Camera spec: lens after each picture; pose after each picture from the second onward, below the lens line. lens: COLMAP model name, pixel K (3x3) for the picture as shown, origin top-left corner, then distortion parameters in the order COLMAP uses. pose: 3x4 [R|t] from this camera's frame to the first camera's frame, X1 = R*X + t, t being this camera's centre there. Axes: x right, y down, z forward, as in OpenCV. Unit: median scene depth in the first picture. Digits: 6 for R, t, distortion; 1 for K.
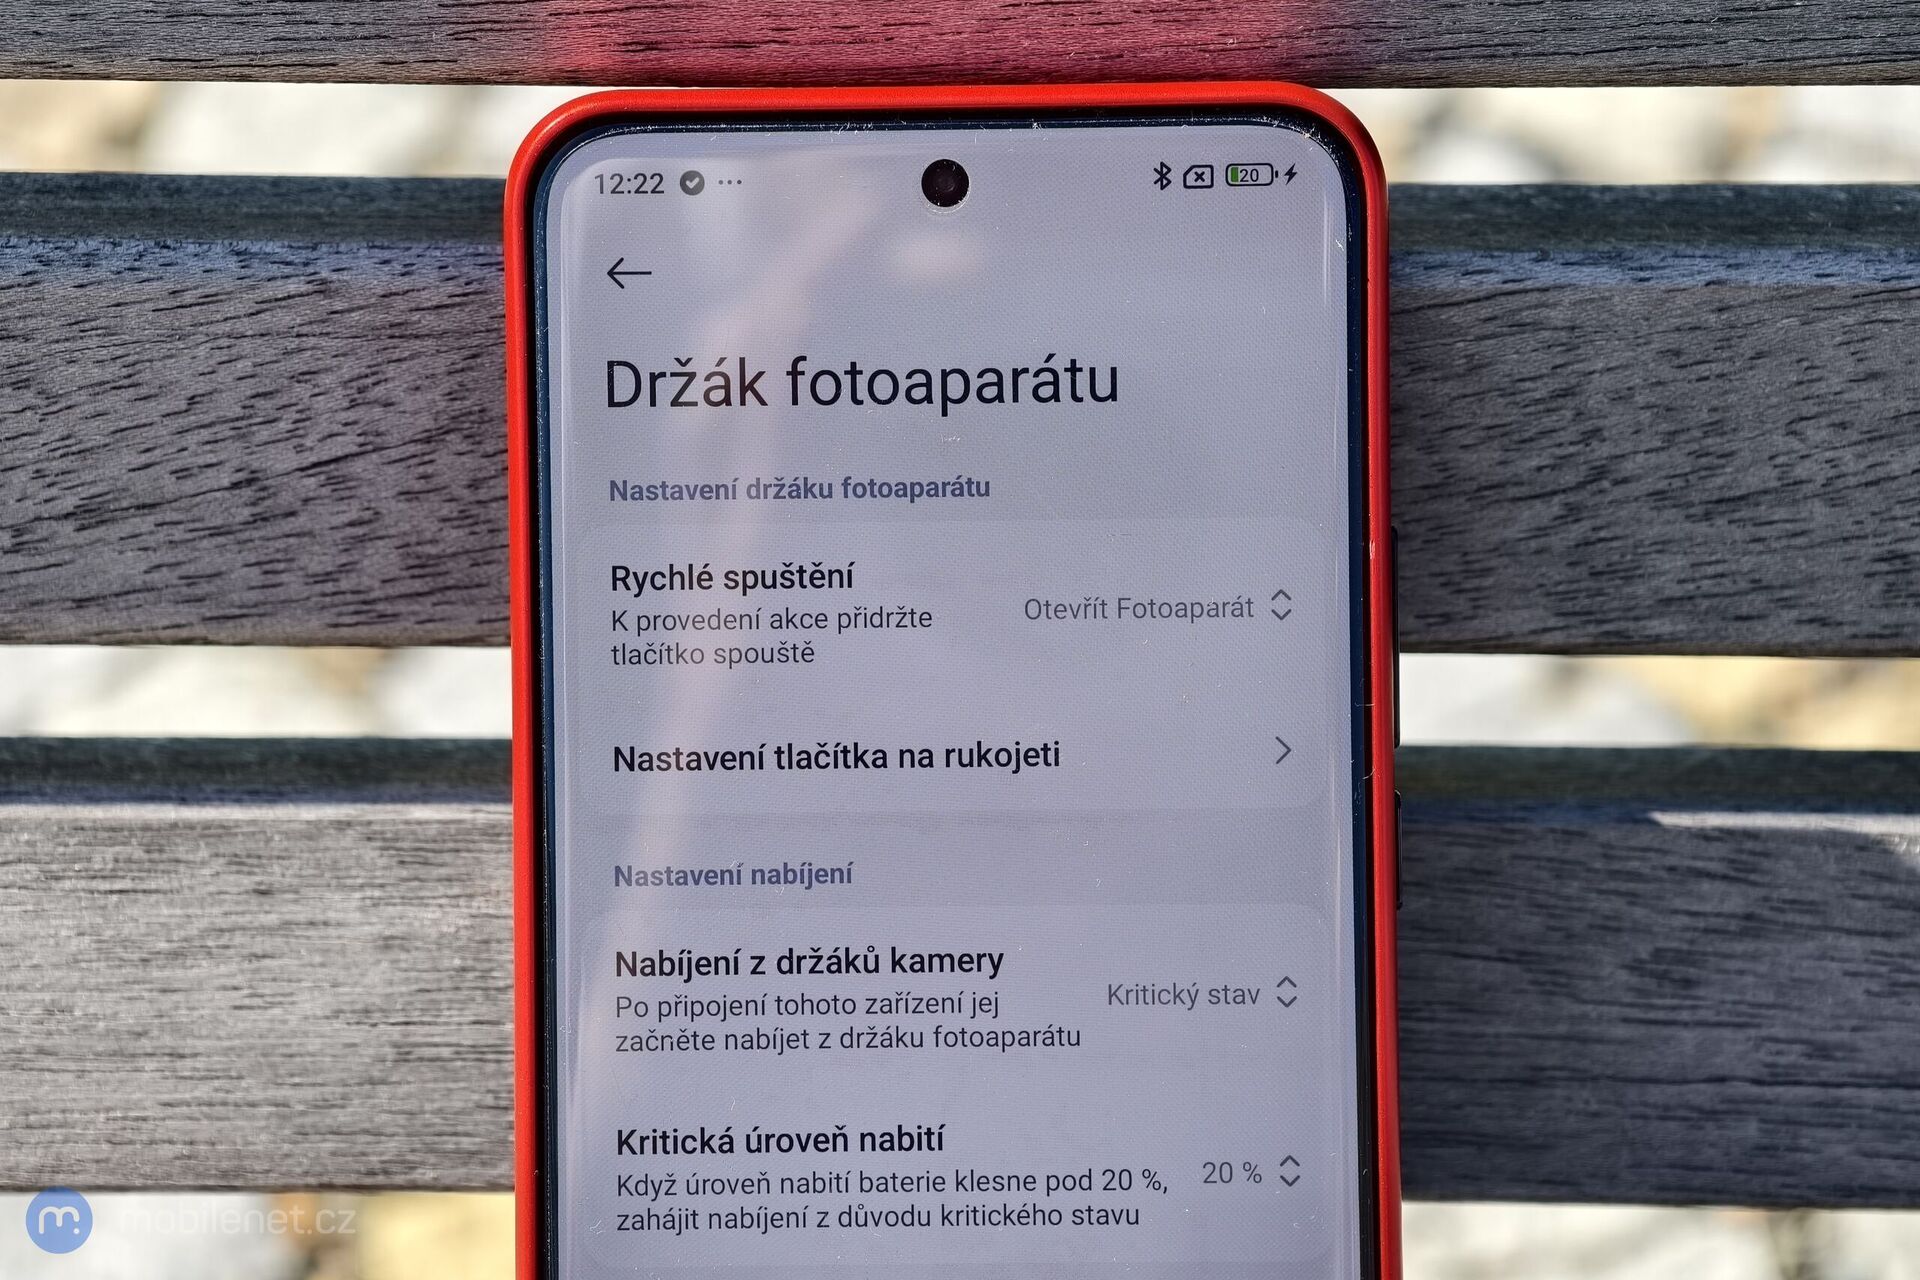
lens RADIAL K [[6054.1, 0, 960.0], [0, 6054.1, 640.0], [0, 0, 1]] dist [0.661074, -3.539018]
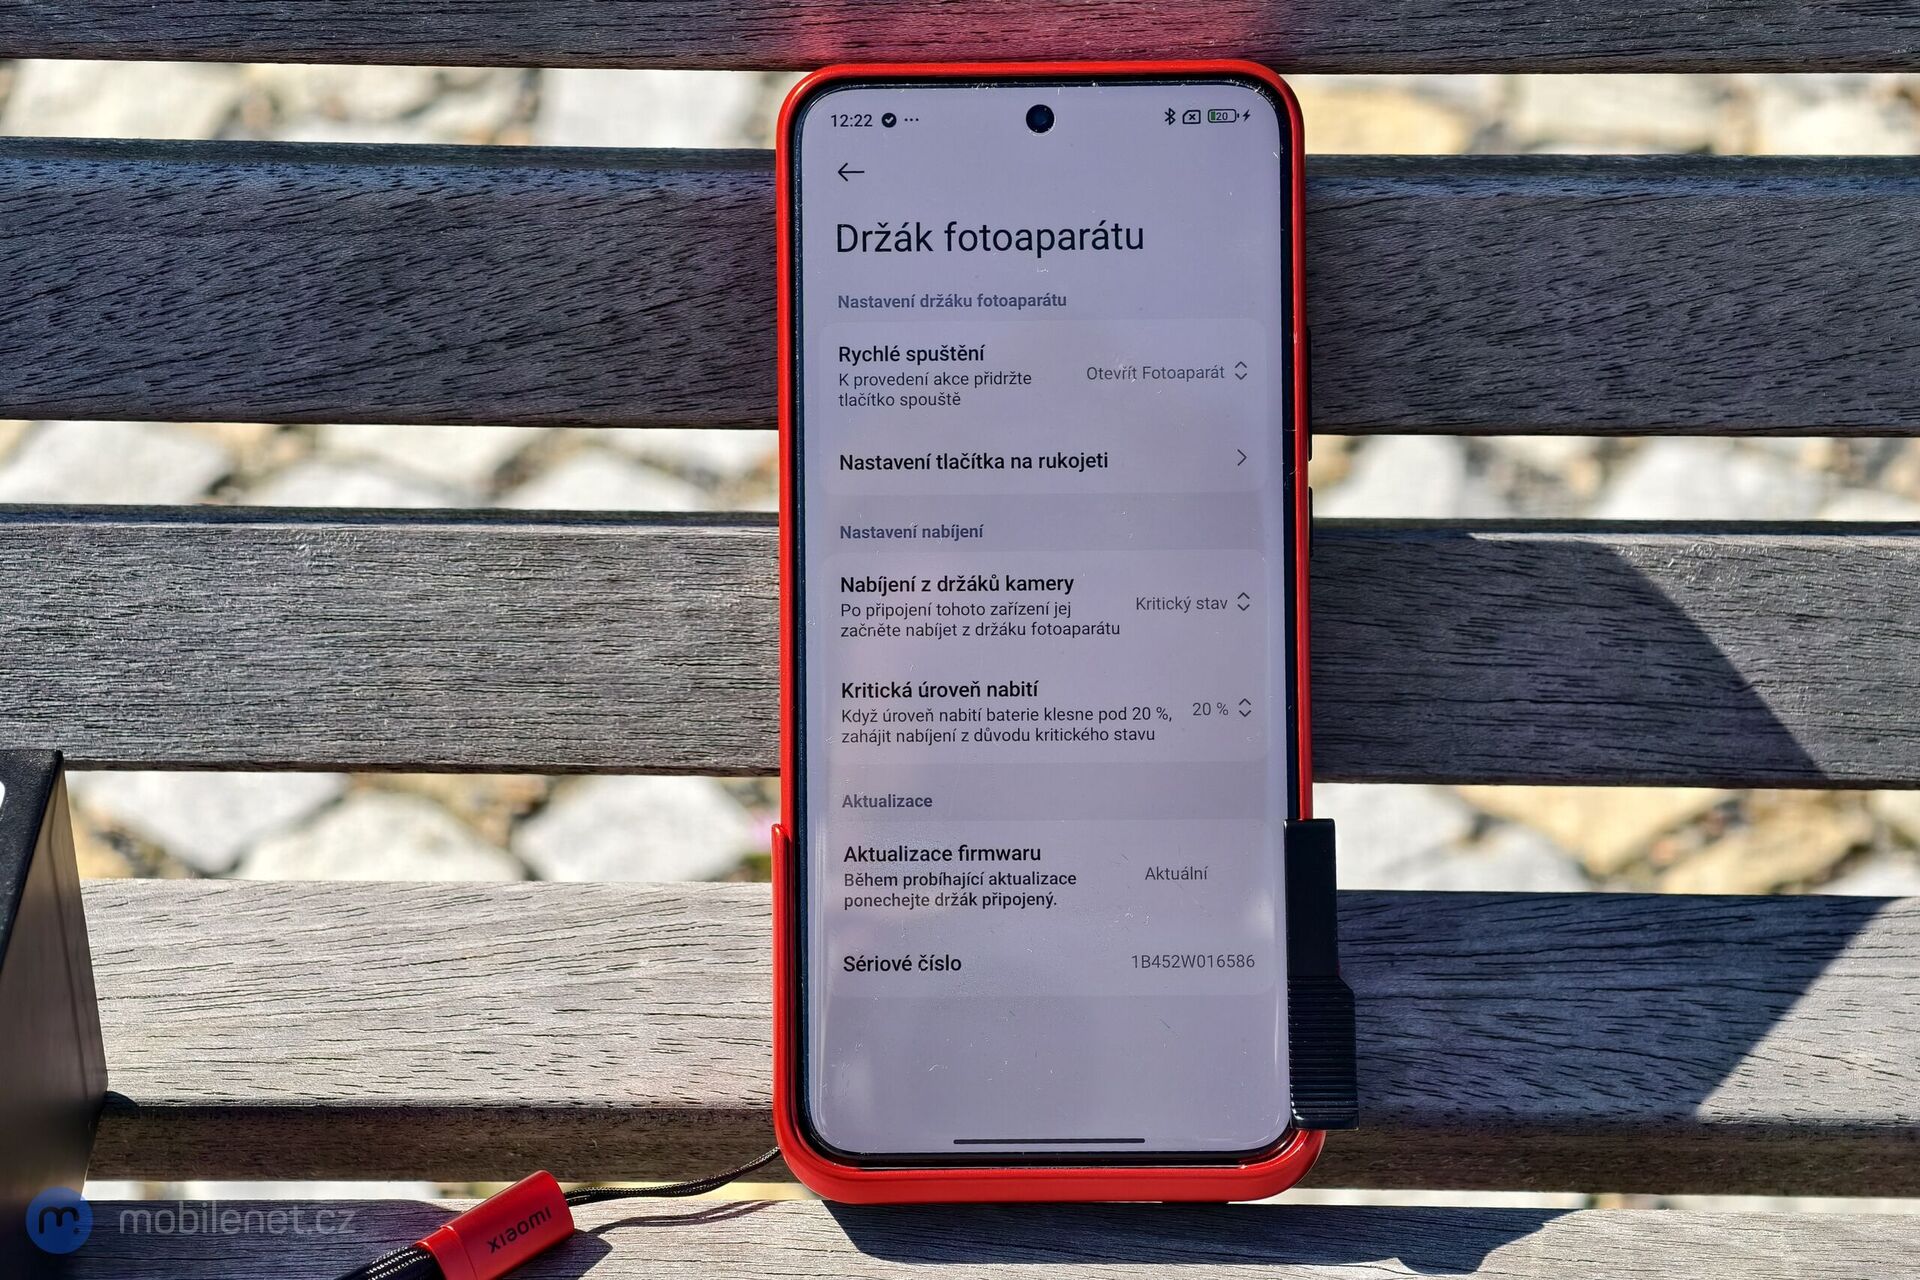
lens RADIAL K [[6054.1, 0, 960.0], [0, 6054.1, 640.0], [0, 0, 1]] dist [0.661074, -3.539018]
pose [[0.999985, 0.003455, 0.004344, -0.030034], [-0.003059, 0.996109, -0.088073, 0.206903], [-0.004631, 0.088058, 0.996105, -0.630181]]
